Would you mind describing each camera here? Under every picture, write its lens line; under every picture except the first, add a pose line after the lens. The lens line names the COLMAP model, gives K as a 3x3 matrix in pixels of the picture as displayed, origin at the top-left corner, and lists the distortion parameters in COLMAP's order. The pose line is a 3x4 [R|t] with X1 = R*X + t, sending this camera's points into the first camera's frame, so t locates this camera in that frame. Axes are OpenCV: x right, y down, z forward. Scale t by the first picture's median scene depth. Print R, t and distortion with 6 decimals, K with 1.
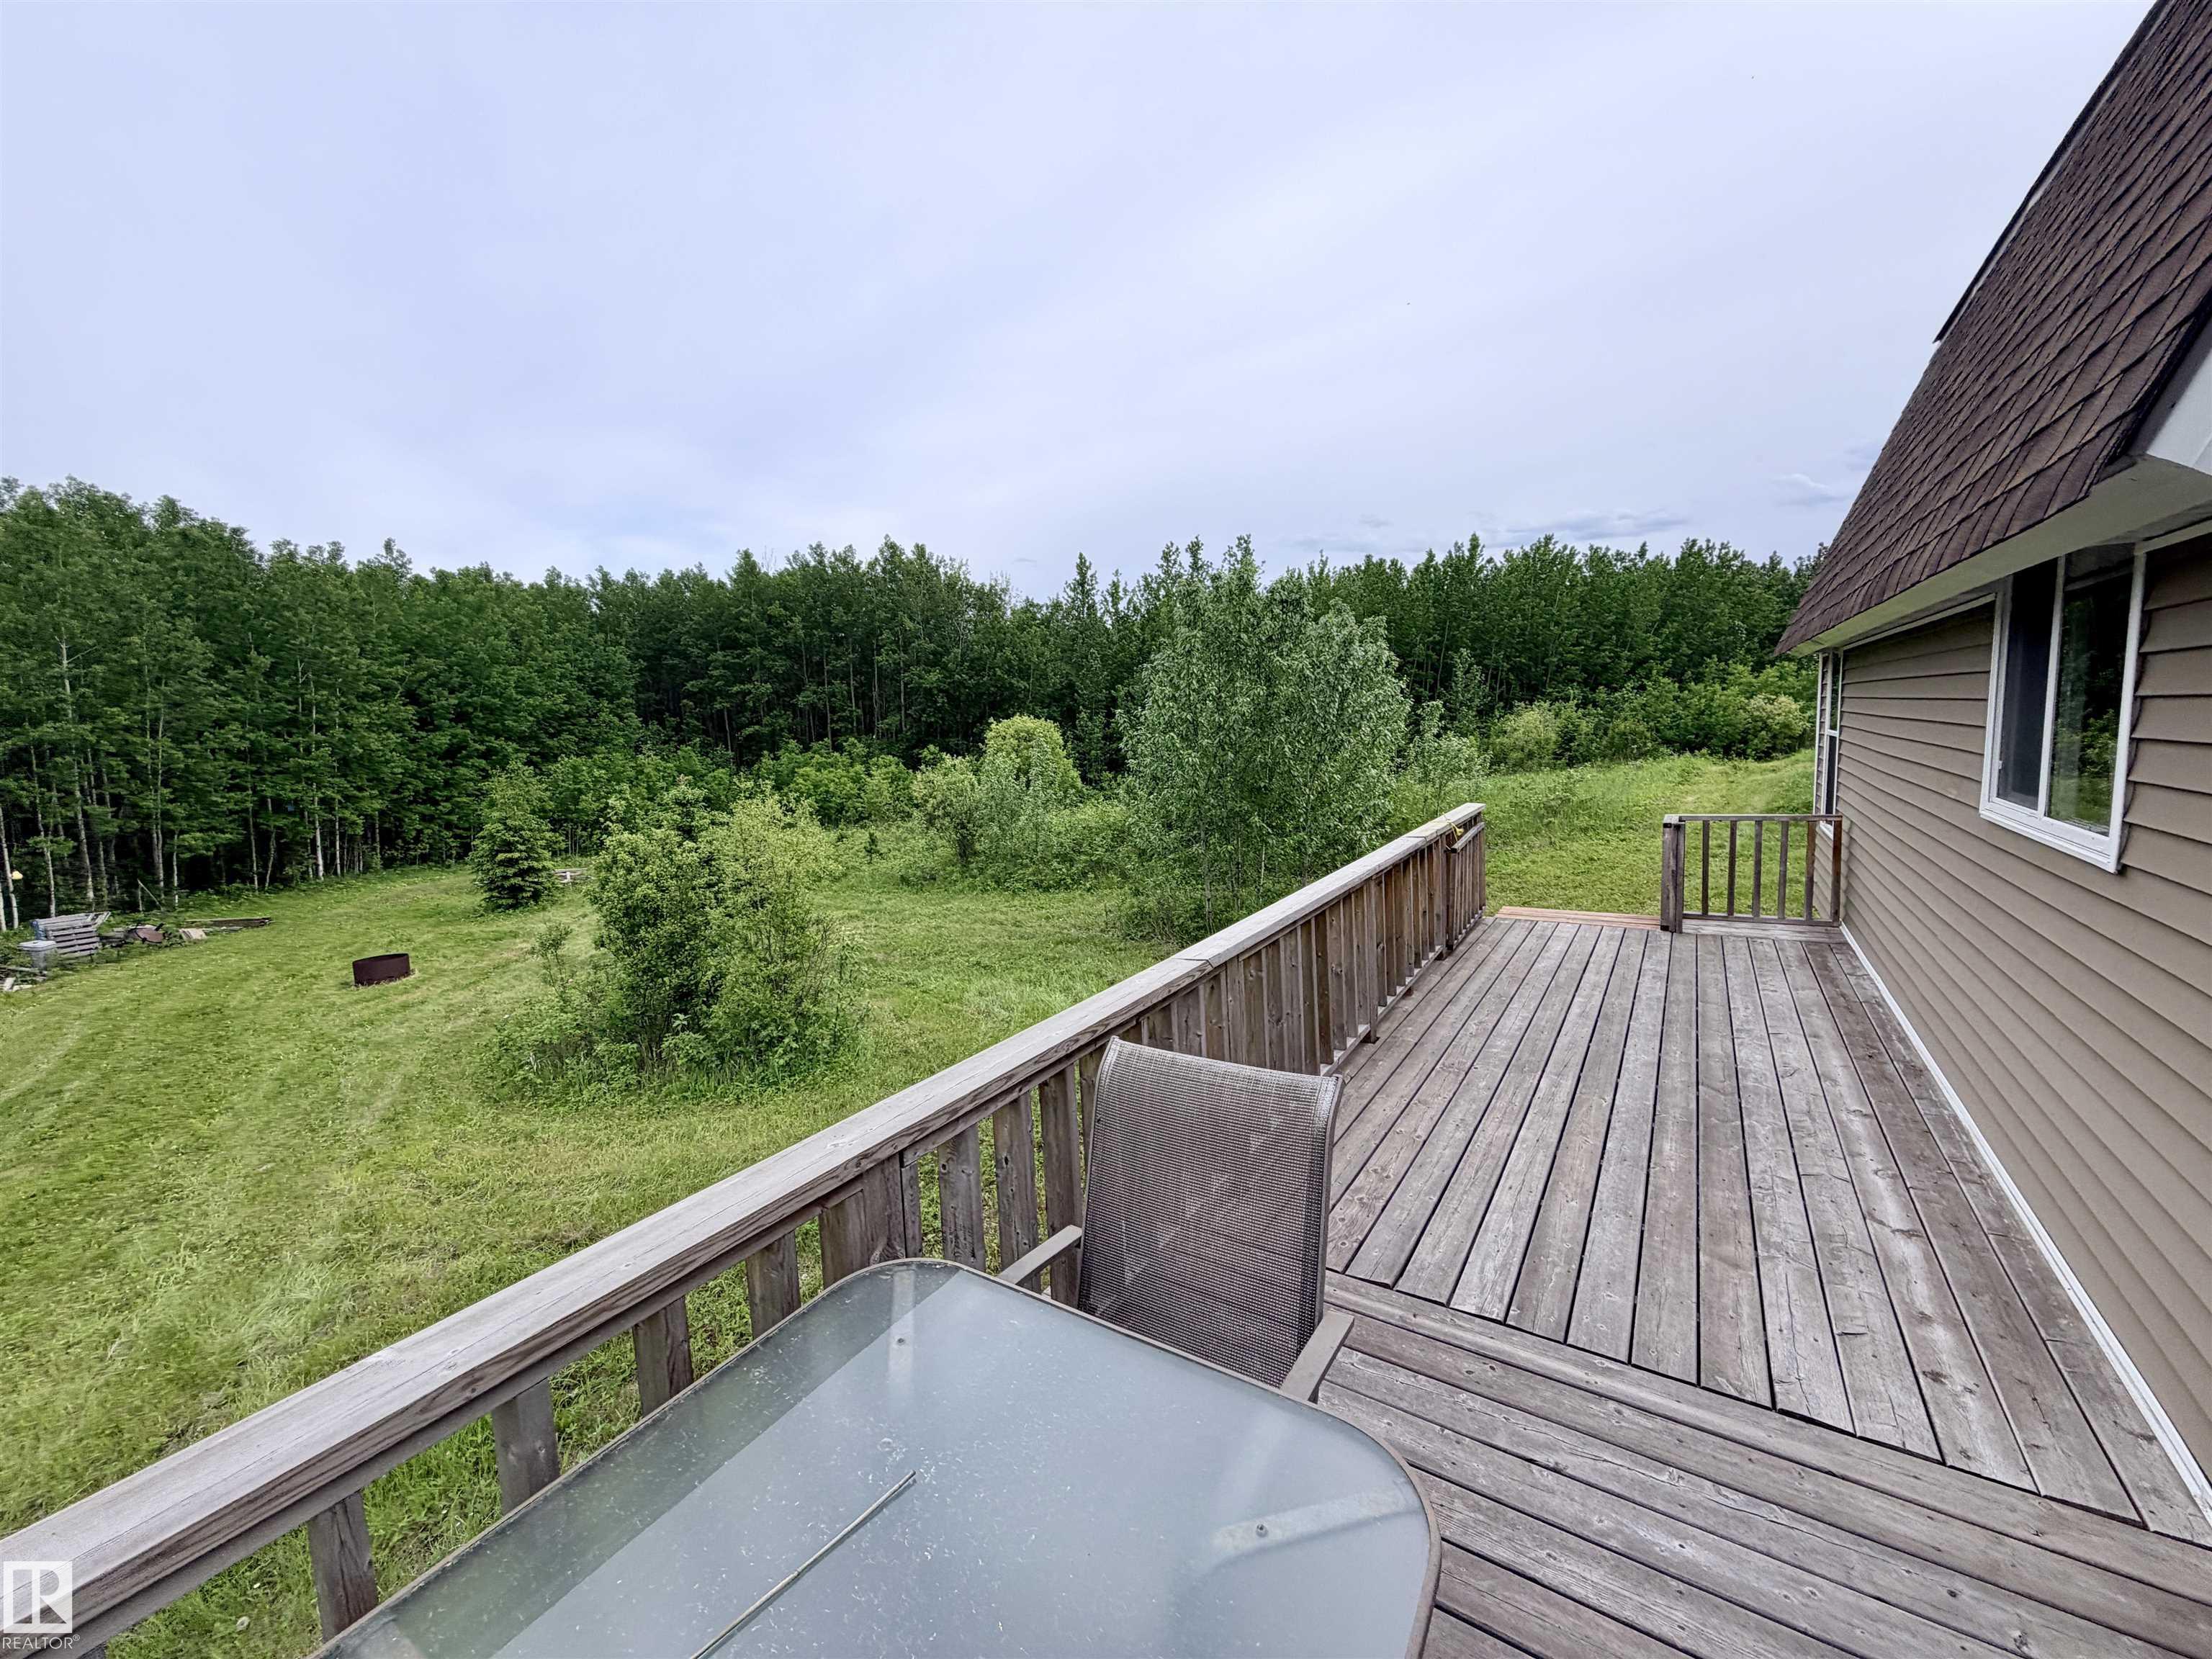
lens RADIAL K [[879.2, 0, 1099.5], [0, 879.2, 827.7], [0, 0, 1]] dist [0.000625, 0.000023]
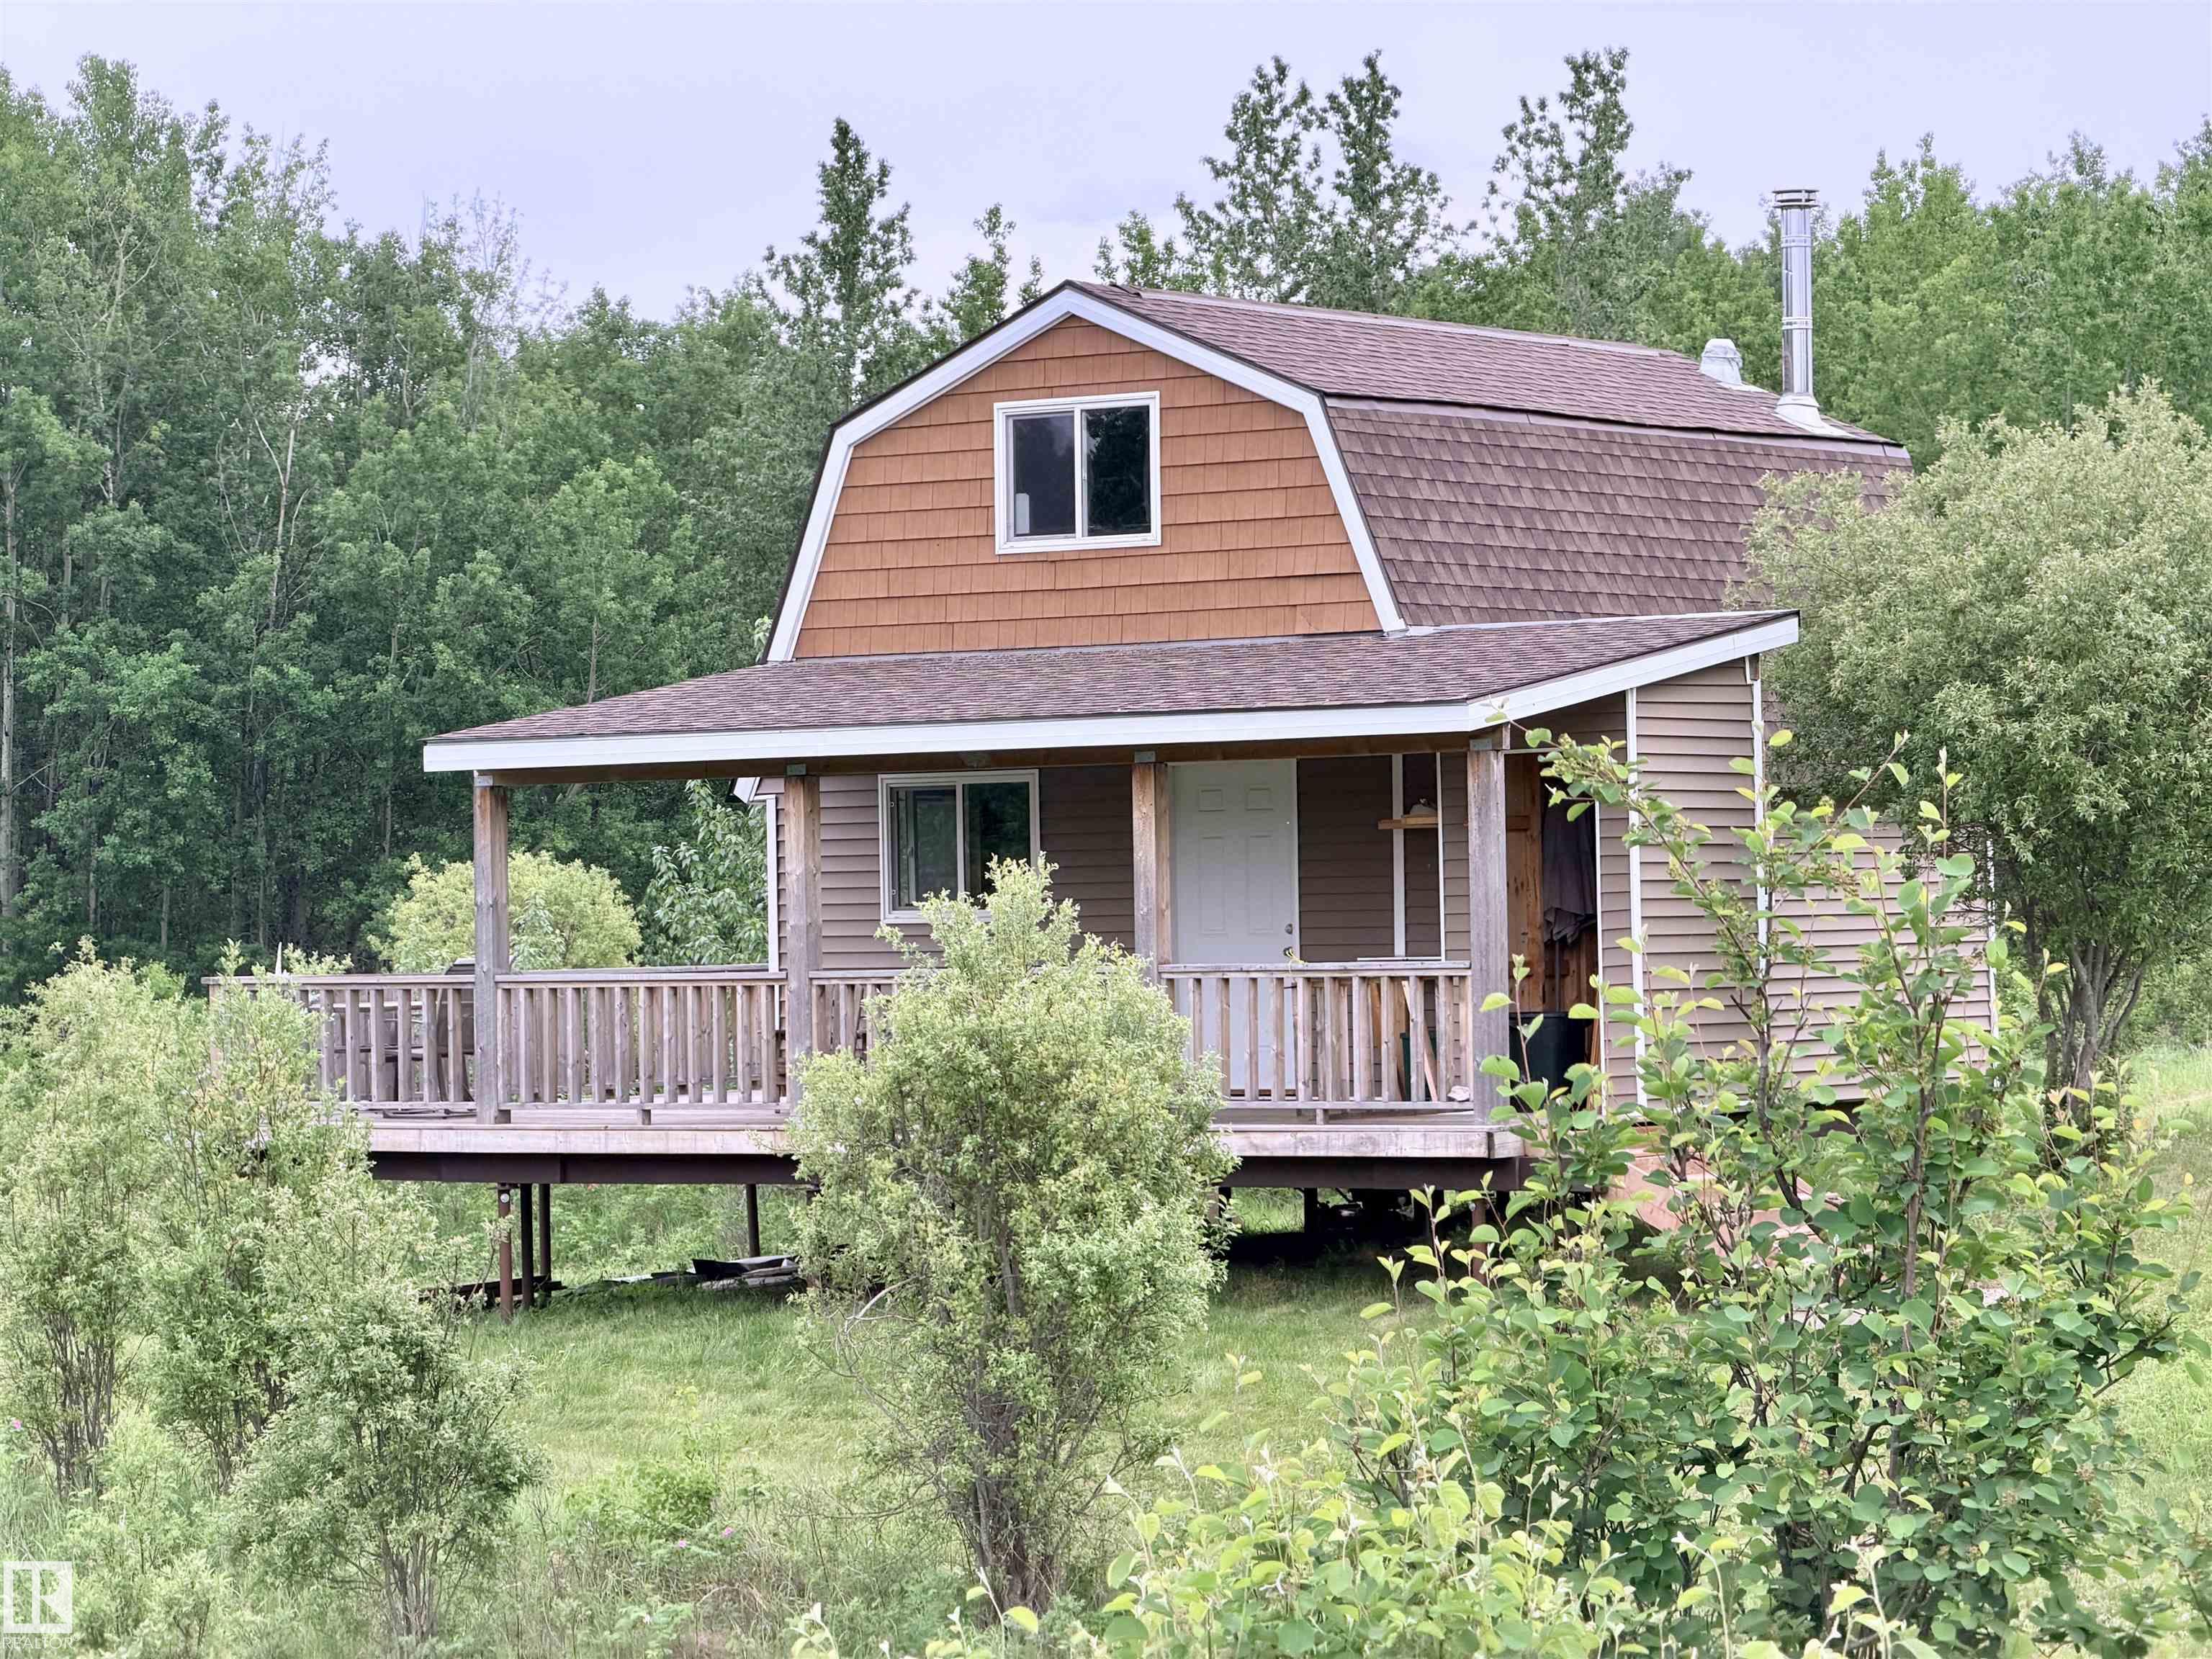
lens RADIAL K [[6734.6, 0, 1106.0], [0, 6734.6, 829.5], [0, 0, 1]] dist [0.159392, 0.737040]
pose [[0.999623, 0.020989, -0.017710, 0.106874], [-0.023121, 0.991204, -0.130310, 0.110433], [0.014819, 0.130670, 0.991315, -0.880870]]
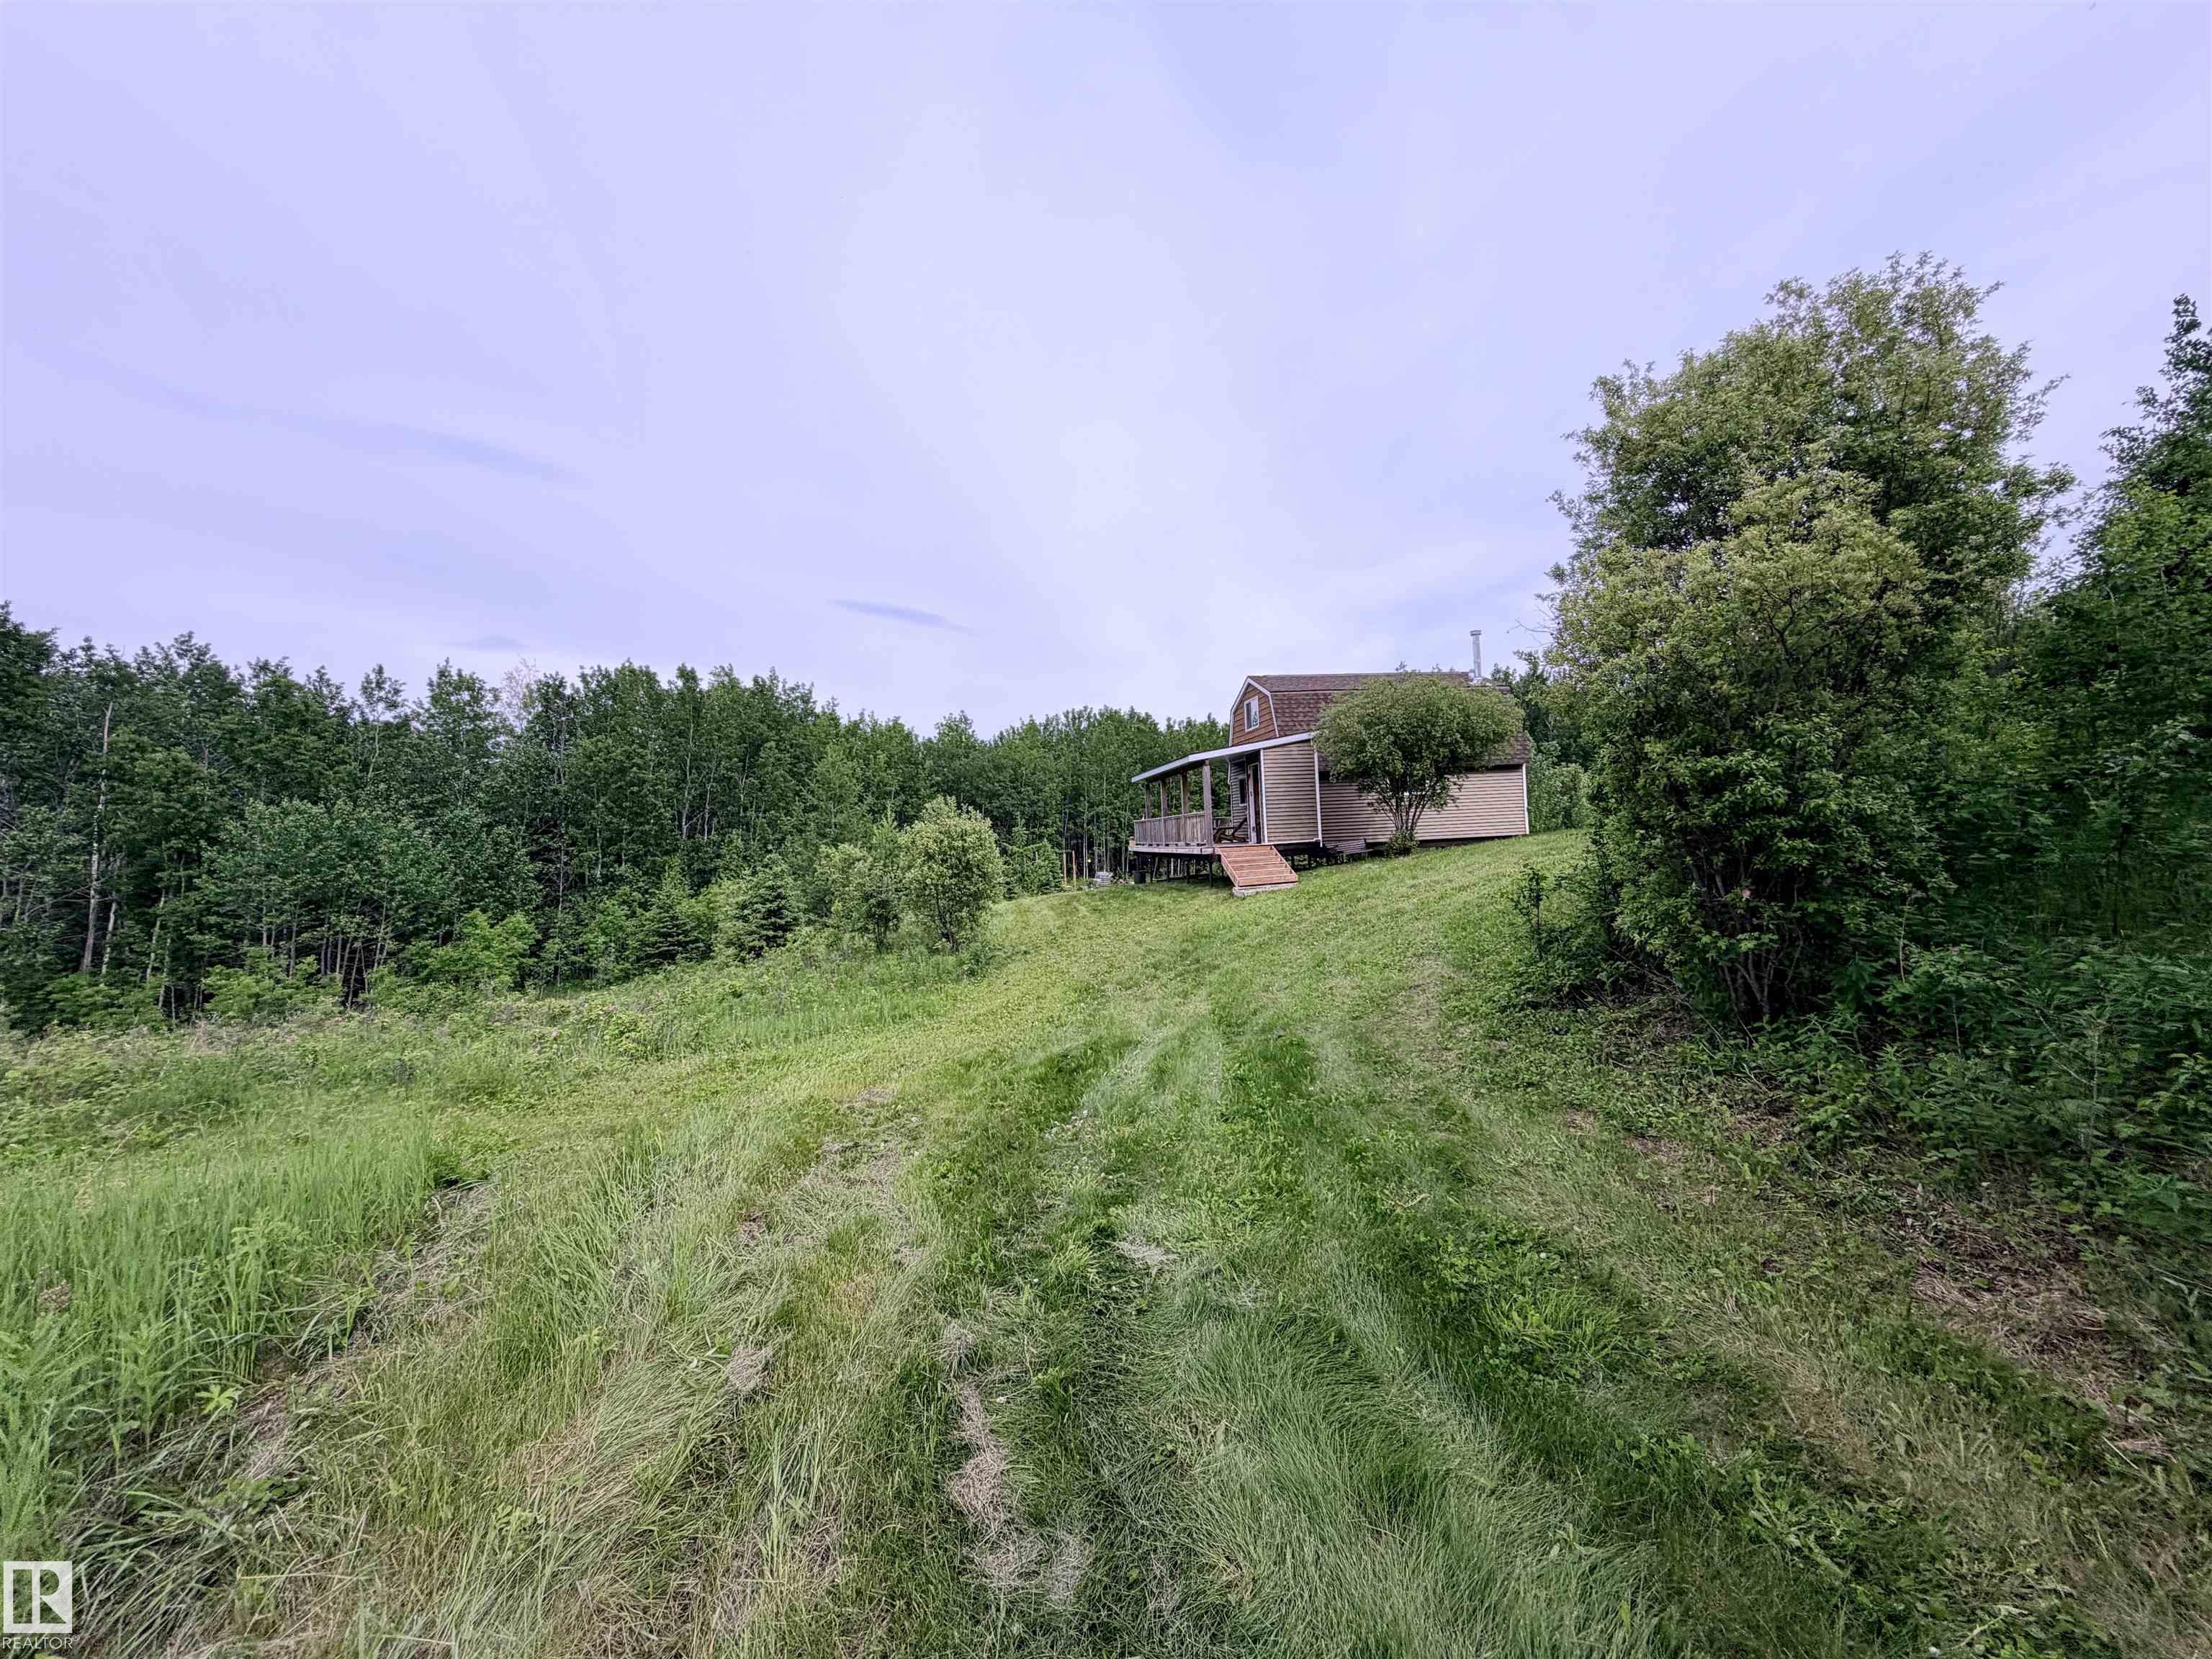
lens RADIAL K [[879.5, 0, 1106.3], [0, 879.5, 831.5], [0, 0, 1]] dist [-0.000322, -0.000579]
pose [[0.687251, 0.001121, -0.726420, 0.436392], [-0.065095, 0.996071, -0.060049, 0.065812], [0.723498, 0.088555, 0.684623, -0.460025]]
